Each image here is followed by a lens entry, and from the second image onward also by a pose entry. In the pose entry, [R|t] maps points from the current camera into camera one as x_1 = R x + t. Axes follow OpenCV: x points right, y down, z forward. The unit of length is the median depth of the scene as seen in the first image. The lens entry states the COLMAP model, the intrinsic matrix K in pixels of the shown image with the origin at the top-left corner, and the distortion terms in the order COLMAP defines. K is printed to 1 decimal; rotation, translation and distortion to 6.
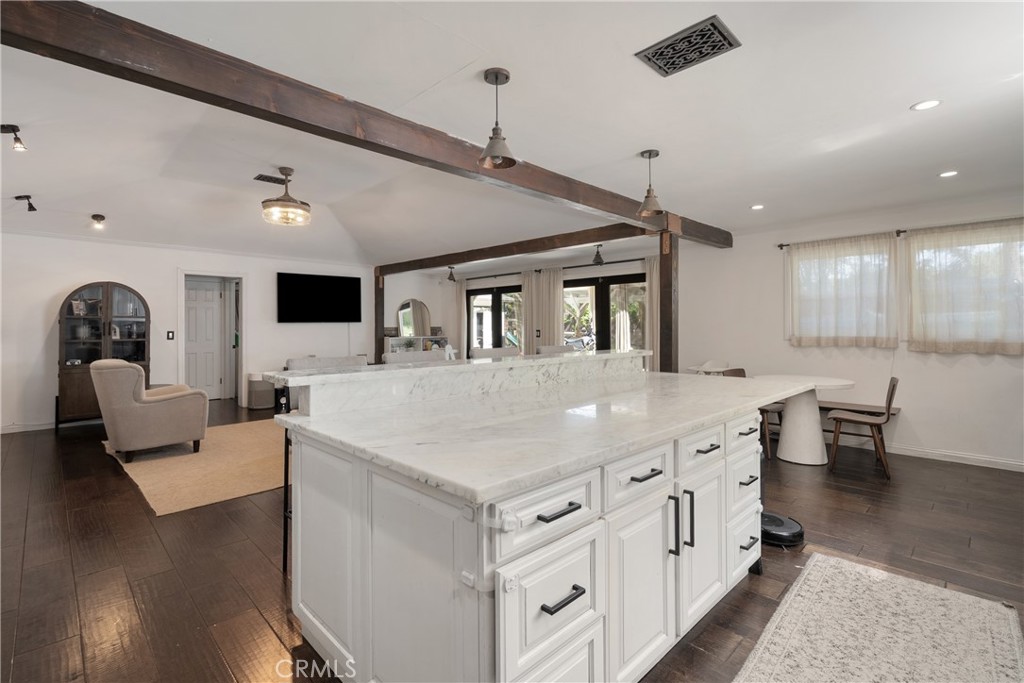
lens RADIAL K [[474.5, 0, 513.9], [0, 474.5, 324.9], [0, 0, 1]] dist [-0.000178, 0.000049]
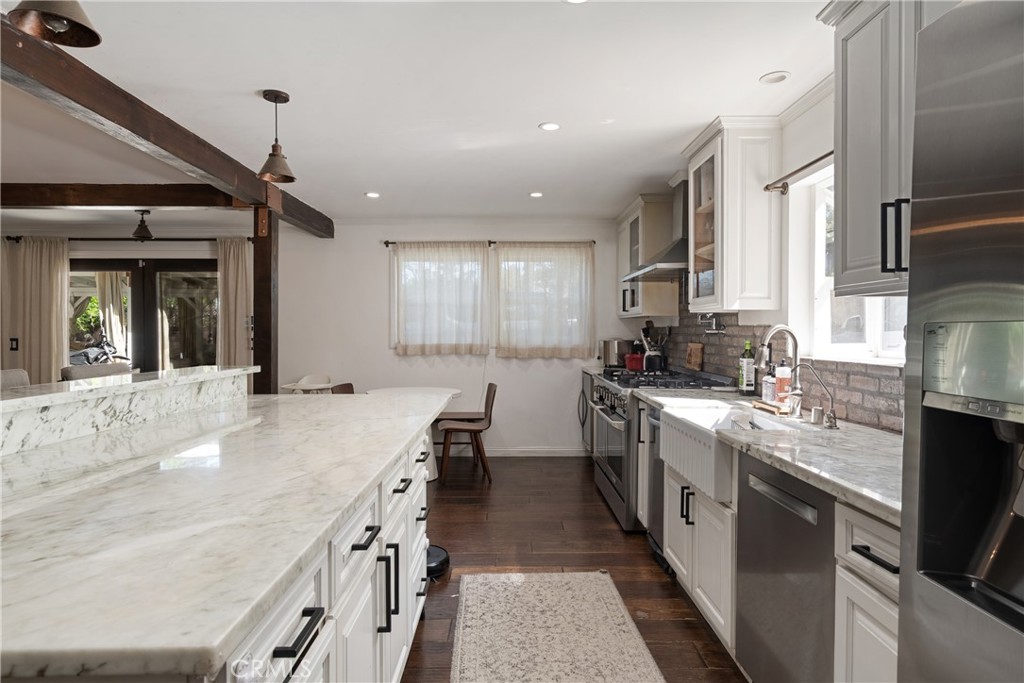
lens RADIAL K [[584.8, 0, 514.3], [0, 584.8, 336.4], [0, 0, 1]] dist [0.001846, 0.002243]
pose [[0.695063, -0.001552, 0.718947, -0.061281], [-0.004747, 0.999966, 0.006748, 0.000217], [-0.718933, -0.008103, 0.695032, 0.063450]]
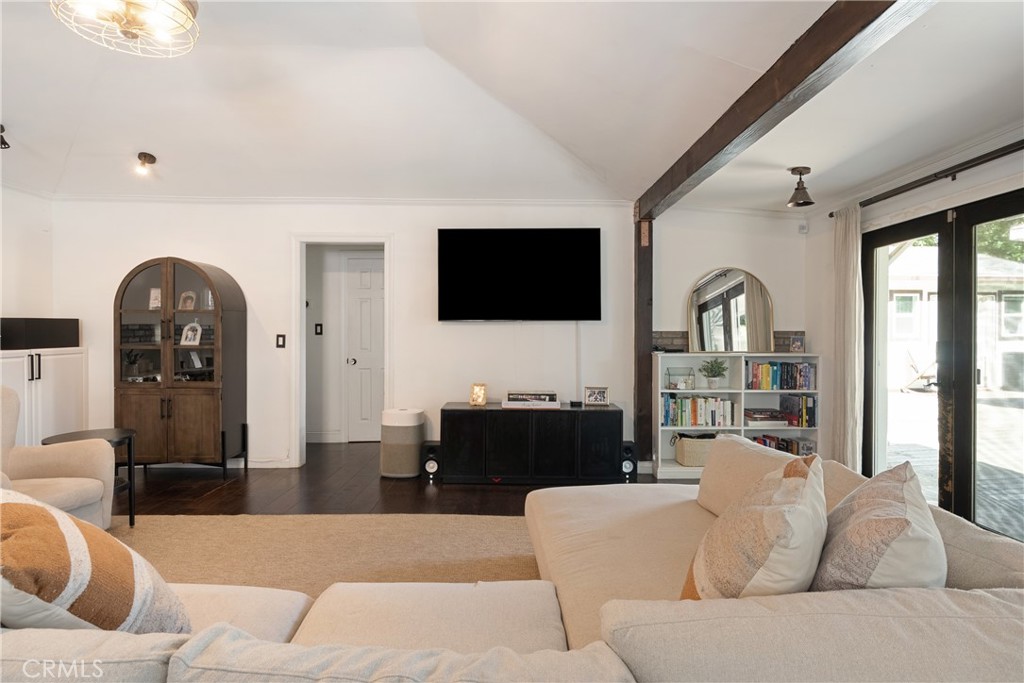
lens RADIAL K [[569.3, 0, 512.0], [0, 569.3, 341.5], [0, 0, 1]] dist [0.000913, -0.000048]
pose [[0.713809, 0.017750, -0.700116, 0.031813], [-0.004246, 0.999770, 0.021018, 0.006846], [0.700328, -0.012030, 0.713720, 0.854460]]
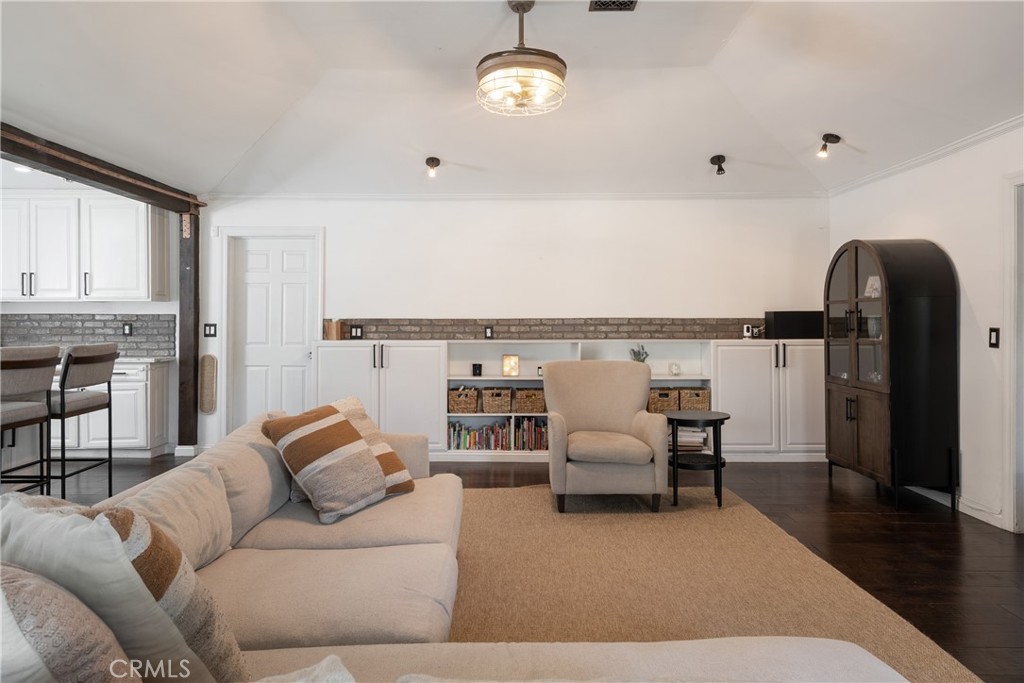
lens RADIAL K [[638.2, 0, 512.1], [0, 638.2, 318.5], [0, 0, 1]] dist [0.002838, 0.001214]
pose [[-0.706037, -0.001634, -0.708173, -0.006338], [0.001577, 0.999991, -0.003880, 0.007749], [0.708173, -0.003856, -0.706028, 1.392053]]
